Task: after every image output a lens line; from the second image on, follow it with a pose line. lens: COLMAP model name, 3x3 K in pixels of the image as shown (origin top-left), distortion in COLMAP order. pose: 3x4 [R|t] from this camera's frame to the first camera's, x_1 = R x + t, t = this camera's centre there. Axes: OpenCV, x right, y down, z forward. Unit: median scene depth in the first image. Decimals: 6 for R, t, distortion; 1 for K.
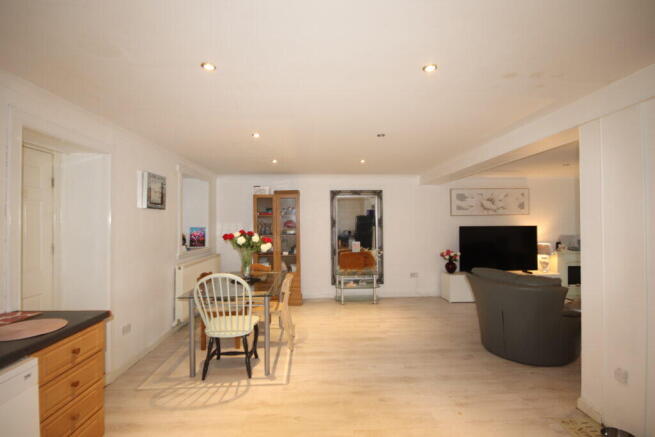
lens RADIAL K [[306.4, 0, 330.5], [0, 306.4, 220.6], [0, 0, 1]] dist [0.006315, 0.000547]
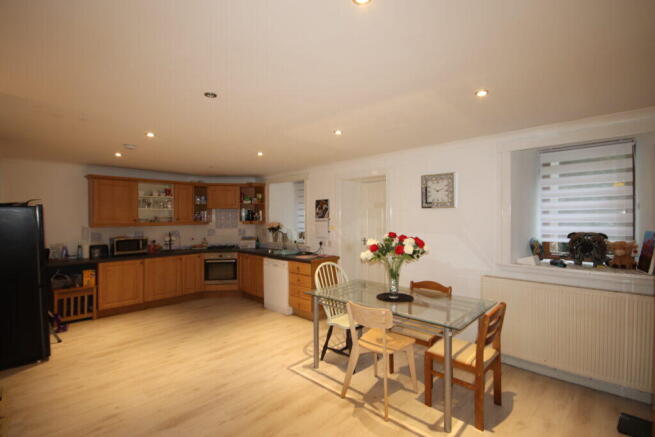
lens RADIAL K [[306.4, 0, 329.5], [0, 306.4, 218.9], [0, 0, 1]] dist [0.006315, 0.000547]
pose [[-0.738918, 0.012279, -0.673683, 0.366237], [0.018028, 0.999836, -0.001550, -0.007210], [0.673554, -0.013290, -0.739019, 1.427776]]
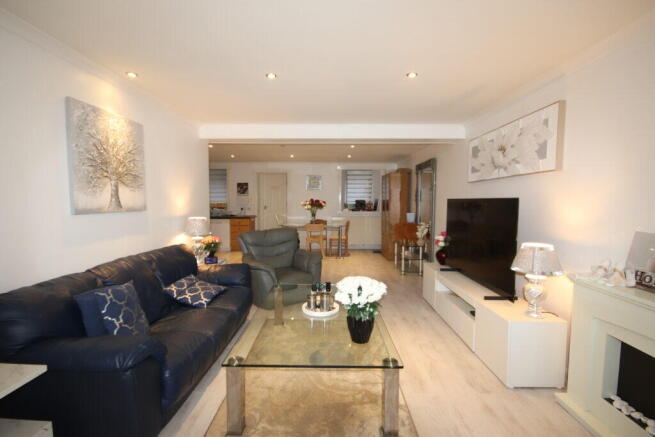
lens RADIAL K [[306.4, 0, 326.4], [0, 306.4, 219.7], [0, 0, 1]] dist [0.006315, 0.000547]
pose [[-0.061234, 0.070597, -0.995624, 1.707305], [0.008113, 0.997498, 0.070231, 0.023266], [0.998090, -0.003777, -0.061654, 1.171660]]
